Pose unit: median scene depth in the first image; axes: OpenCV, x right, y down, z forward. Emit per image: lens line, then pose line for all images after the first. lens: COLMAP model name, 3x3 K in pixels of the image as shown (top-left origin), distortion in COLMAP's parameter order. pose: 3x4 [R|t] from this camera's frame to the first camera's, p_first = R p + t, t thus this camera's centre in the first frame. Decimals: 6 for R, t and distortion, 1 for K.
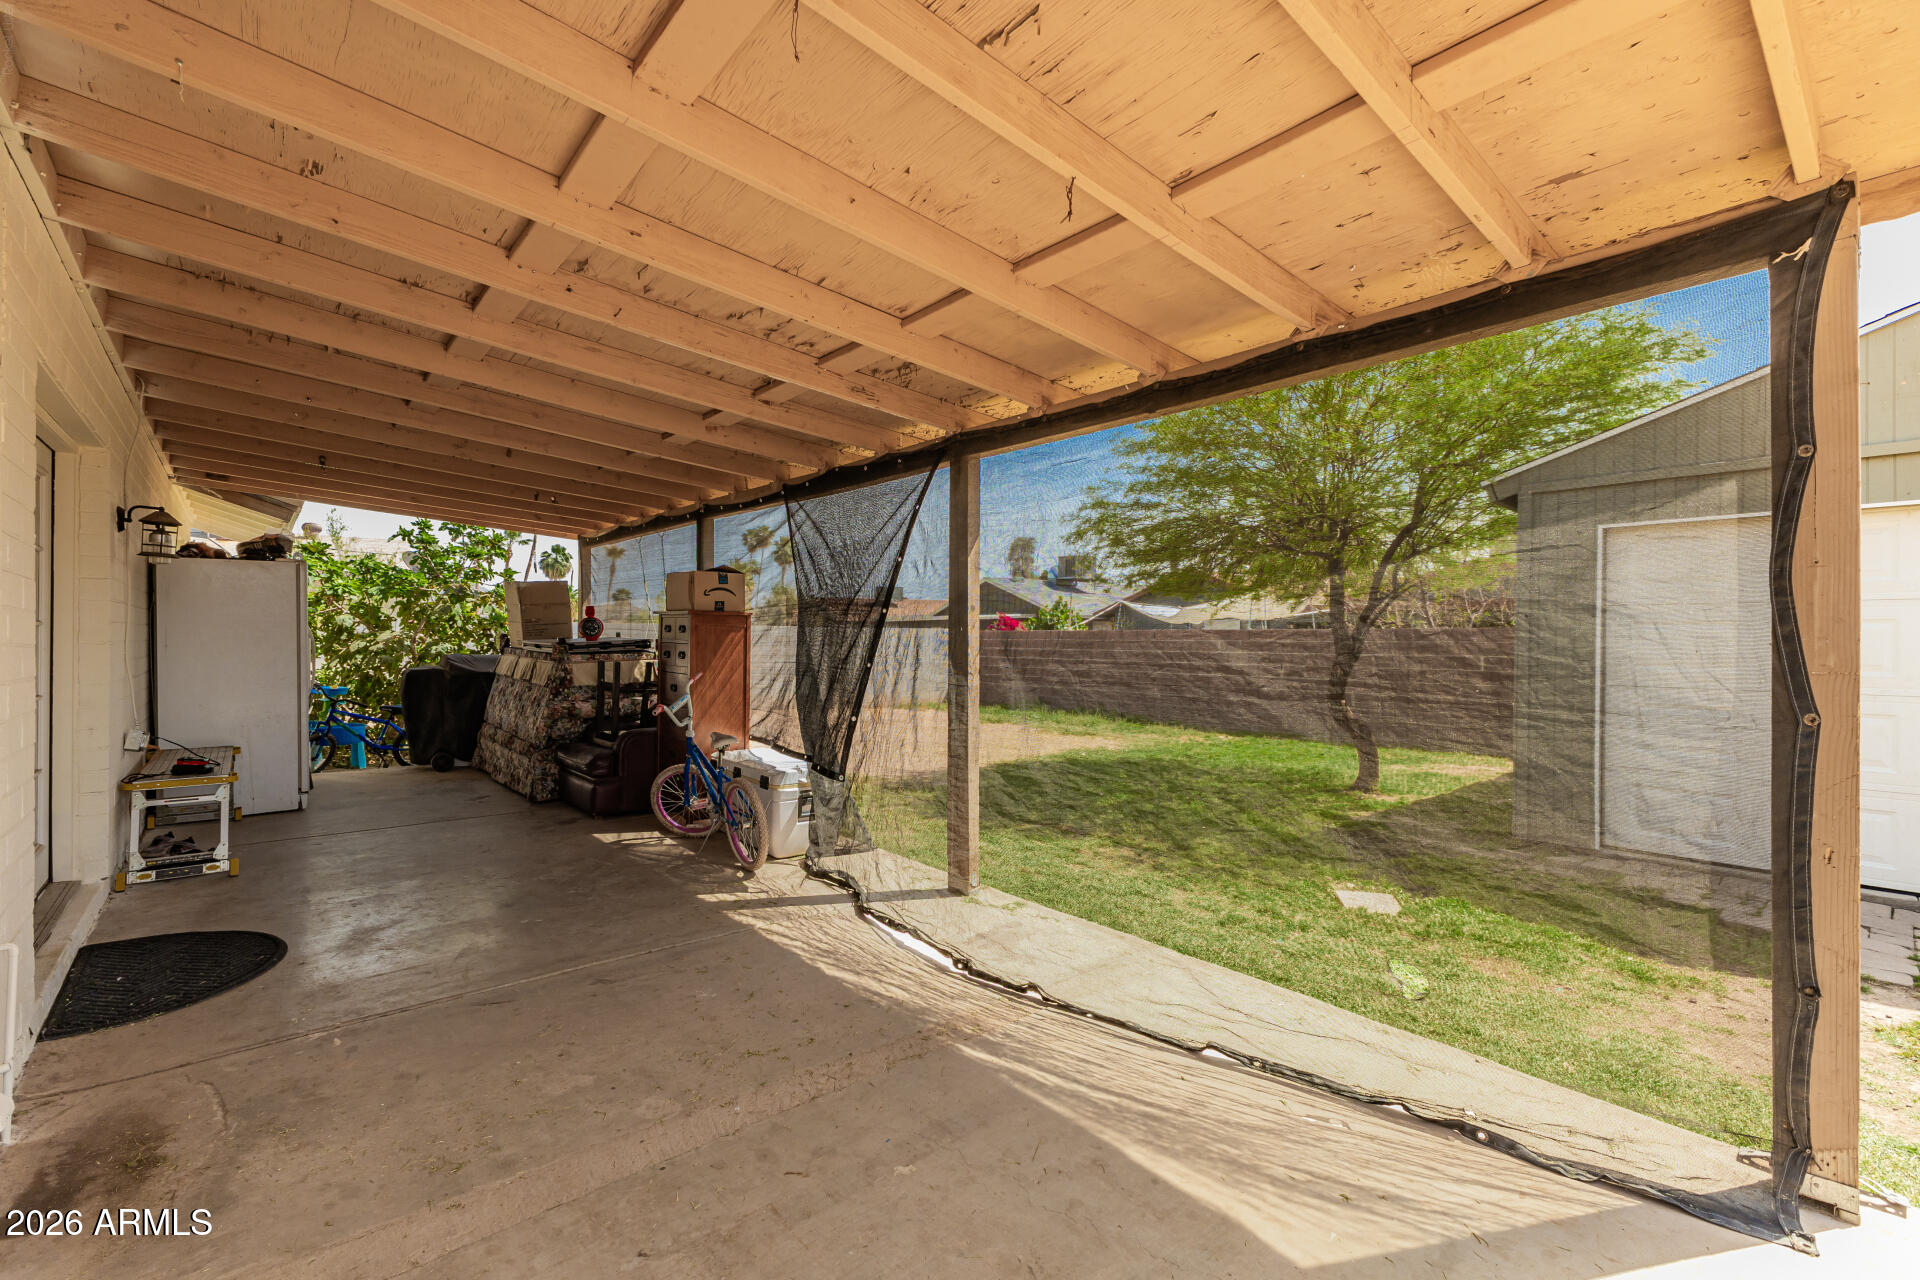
lens RADIAL K [[828.5, 0, 960.0], [0, 828.5, 640.0], [0, 0, 1]] dist [0.012784, 0.000237]
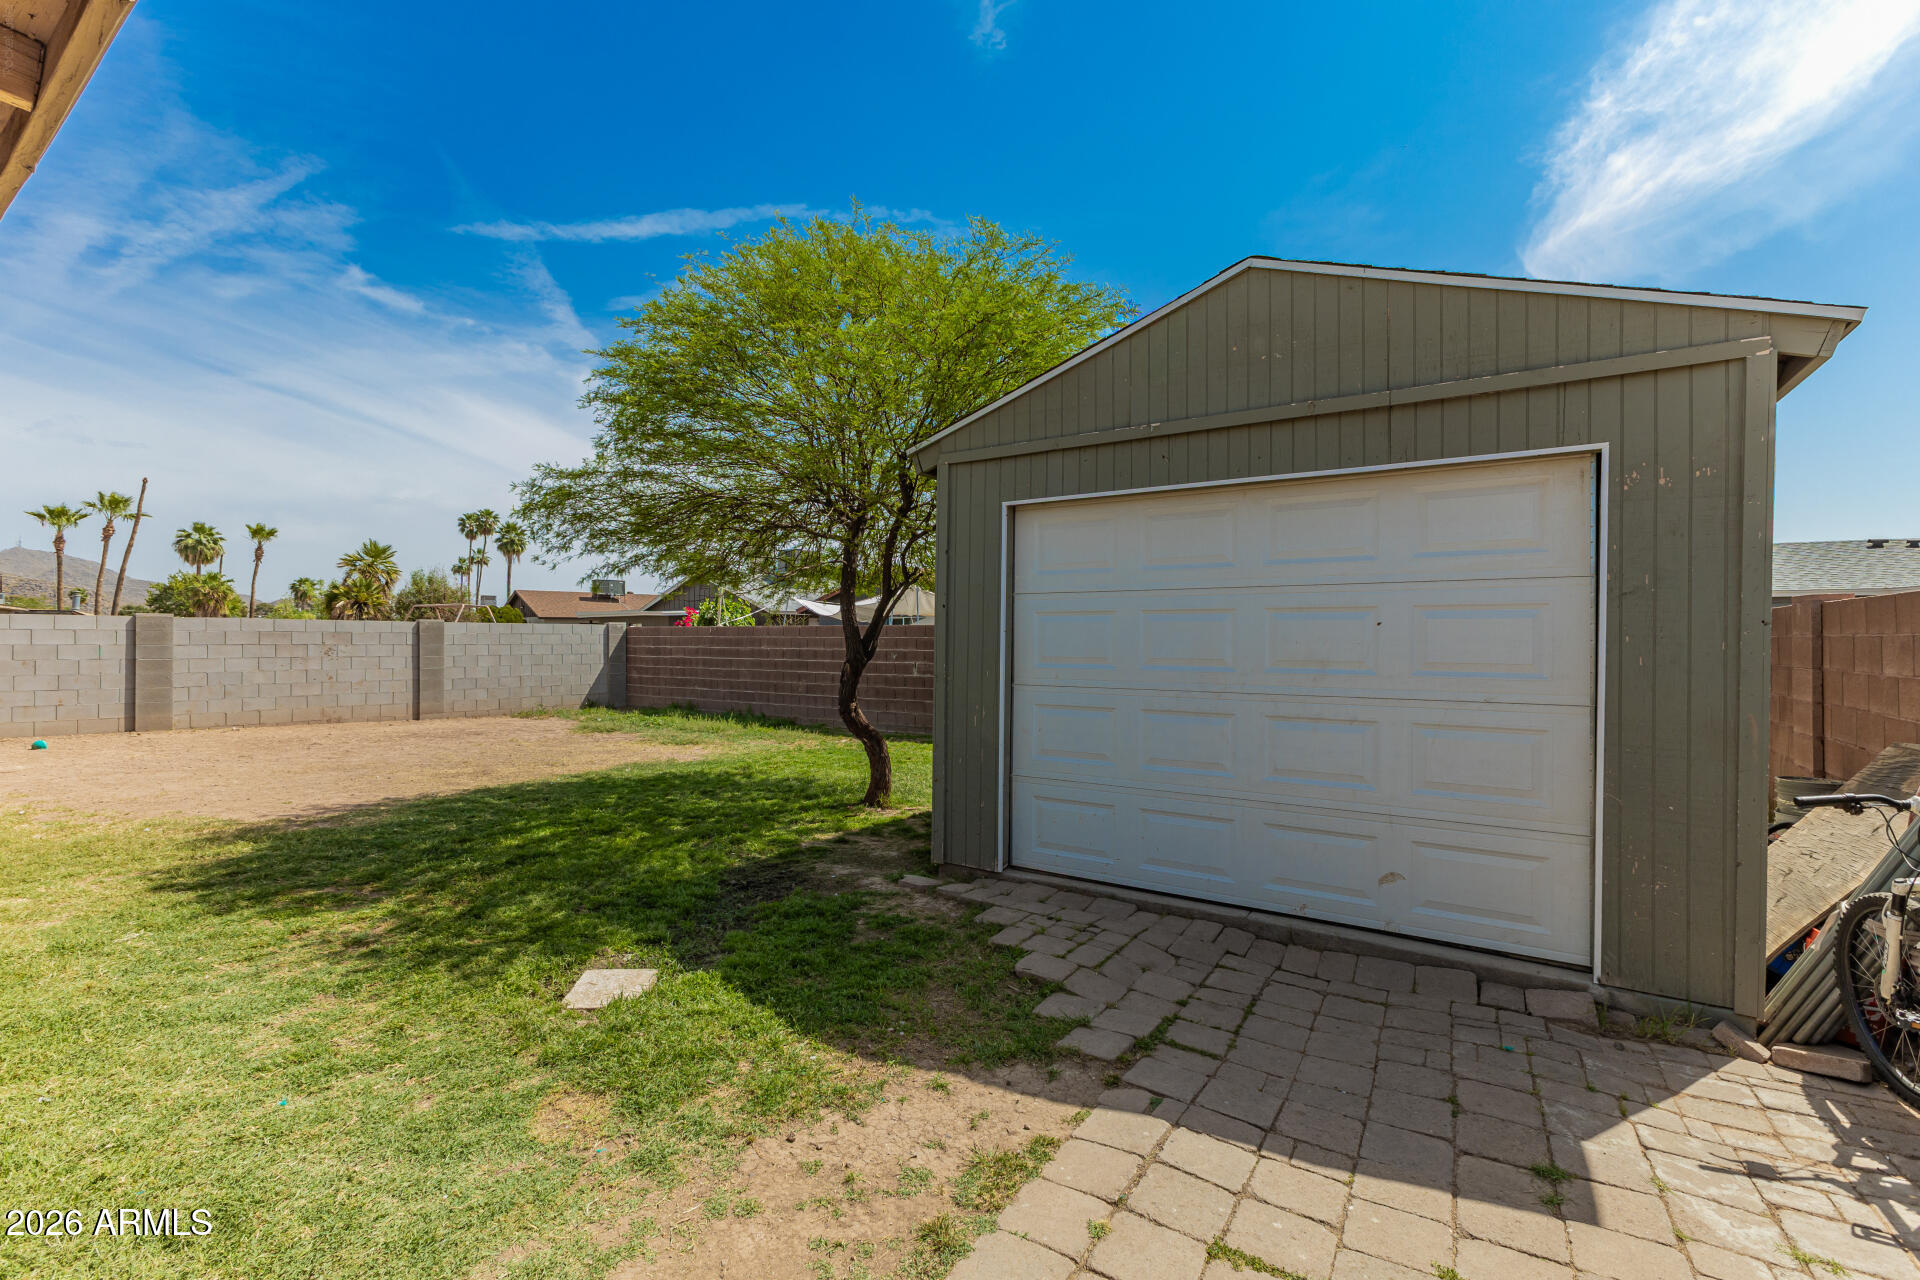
lens RADIAL K [[828.5, 0, 960.0], [0, 828.5, 640.0], [0, 0, 1]] dist [0.012784, 0.000237]
pose [[0.964050, -0.001298, 0.265716, 0.490313], [0.000875, 0.999998, 0.001708, 0.006362], [-0.265718, -0.001414, 0.964050, 0.171511]]
